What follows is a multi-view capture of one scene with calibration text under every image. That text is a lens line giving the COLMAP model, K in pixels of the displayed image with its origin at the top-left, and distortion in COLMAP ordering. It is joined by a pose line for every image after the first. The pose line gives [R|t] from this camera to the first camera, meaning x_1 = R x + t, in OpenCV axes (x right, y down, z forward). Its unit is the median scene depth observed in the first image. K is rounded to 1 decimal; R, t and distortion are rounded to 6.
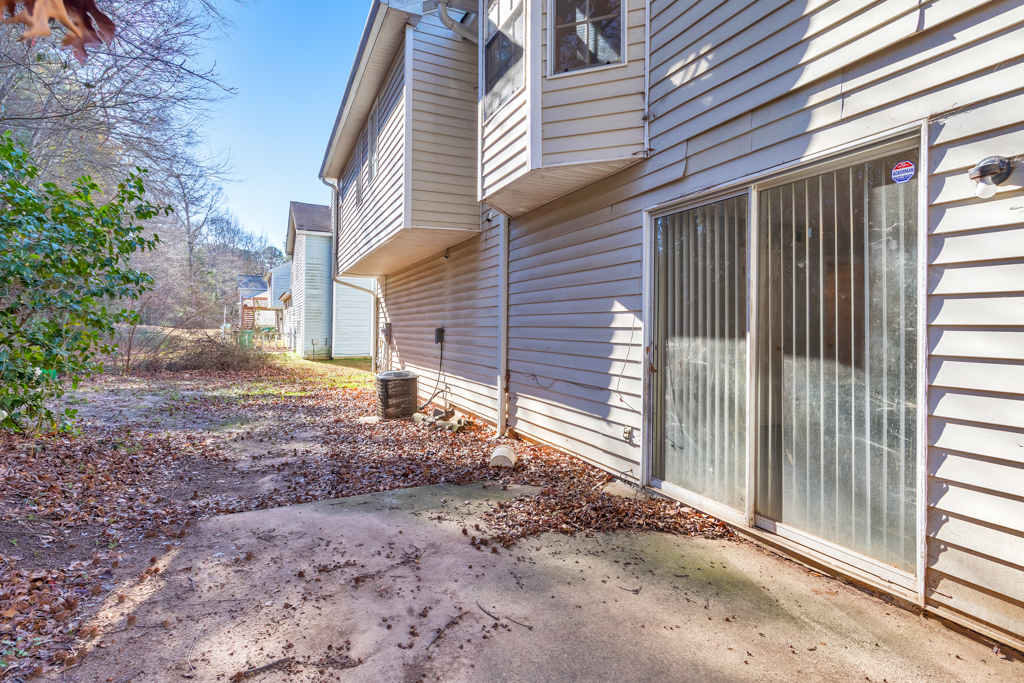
lens RADIAL K [[518.8, 0, 501.7], [0, 518.8, 316.2], [0, 0, 1]] dist [0.003818, 0.001340]
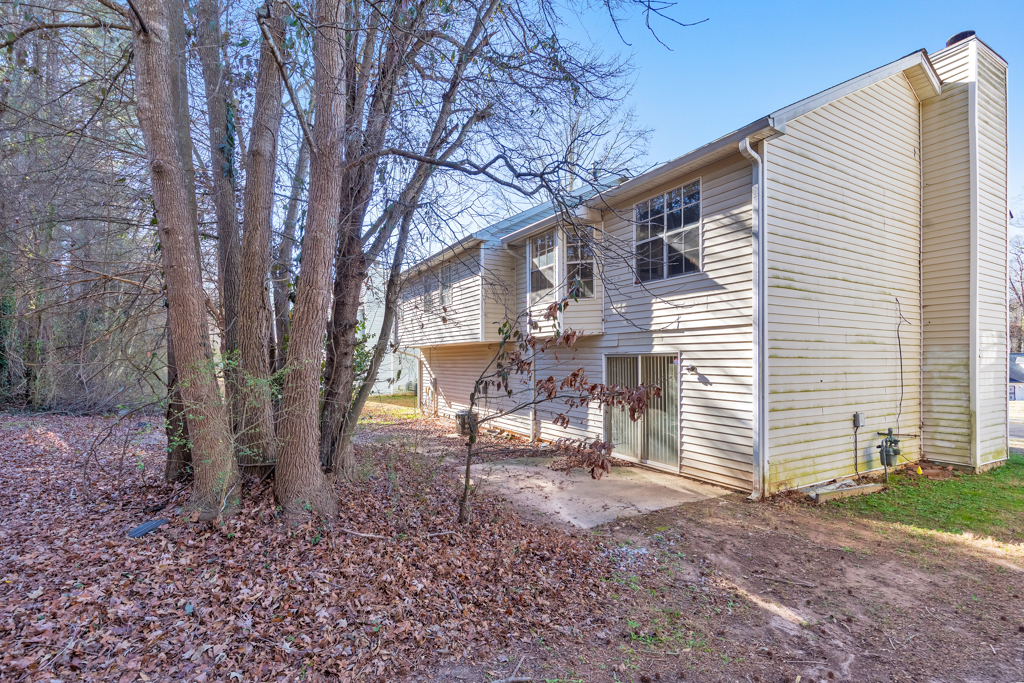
lens RADIAL K [[447.2, 0, 484.3], [0, 447.2, 347.2], [0, 0, 1]] dist [0.000832, -0.000082]
pose [[0.997430, -0.004590, 0.071497, -0.517088], [0.005346, 0.999932, -0.010377, -0.217359], [-0.071444, 0.010733, 0.997387, -1.304654]]
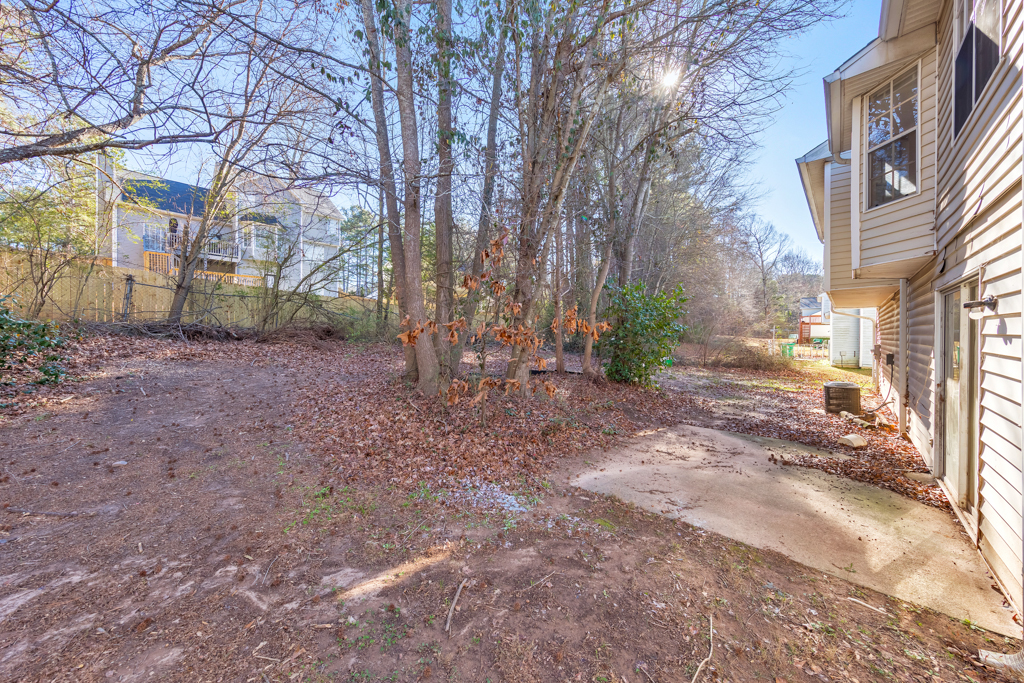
lens RADIAL K [[343.7, 0, 516.1], [0, 343.7, 333.9], [0, 0, 1]] dist [0.005498, -0.000367]
pose [[0.384997, -0.004829, -0.922905, 0.716614], [0.018837, 0.999819, 0.002626, -0.105960], [0.922725, -0.018396, 0.385019, -0.469956]]
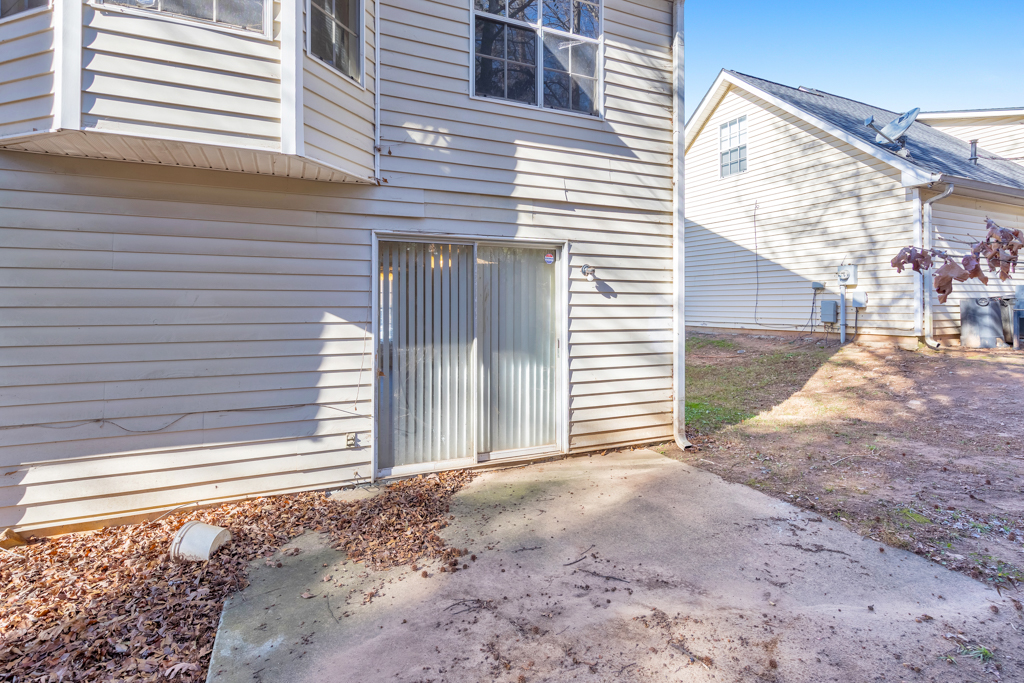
lens RADIAL K [[506.5, 0, 516.5], [0, 506.5, 294.9], [0, 0, 1]] dist [0.004865, 0.000415]
pose [[0.000979, 0.012935, 0.999916, -0.805251], [-0.018202, 0.999751, -0.012915, -0.060588], [-0.999834, -0.018188, 0.001214, 0.694095]]
